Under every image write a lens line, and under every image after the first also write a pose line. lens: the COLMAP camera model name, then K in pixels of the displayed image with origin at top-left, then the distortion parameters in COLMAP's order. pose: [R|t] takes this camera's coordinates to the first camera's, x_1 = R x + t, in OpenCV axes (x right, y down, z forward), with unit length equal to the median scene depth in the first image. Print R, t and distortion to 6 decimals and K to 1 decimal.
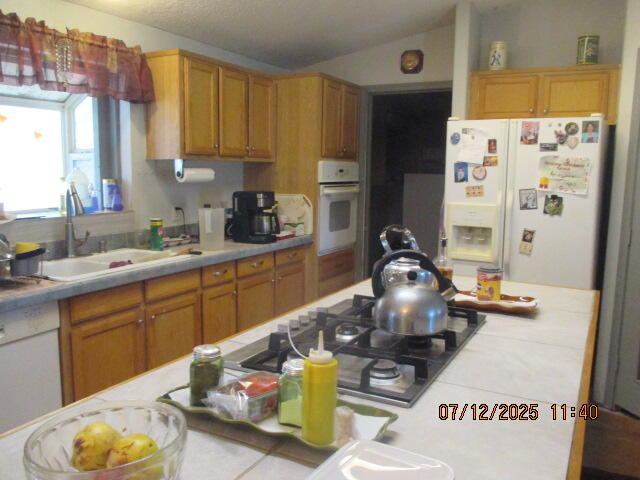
lens RADIAL K [[515.5, 0, 327.3], [0, 515.5, 235.5], [0, 0, 1]] dist [-0.046255, 0.014523]
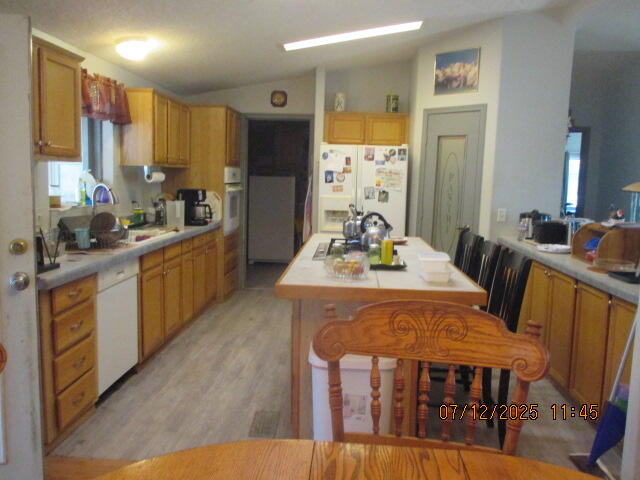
lens RADIAL K [[515.5, 0, 327.3], [0, 515.5, 235.5], [0, 0, 1]] dist [-0.046255, 0.014523]
pose [[0.902827, -0.039406, 0.428195, -0.445632], [0.040810, 0.999149, 0.005906, 0.050891], [-0.428063, 0.012143, 0.903667, -0.454401]]
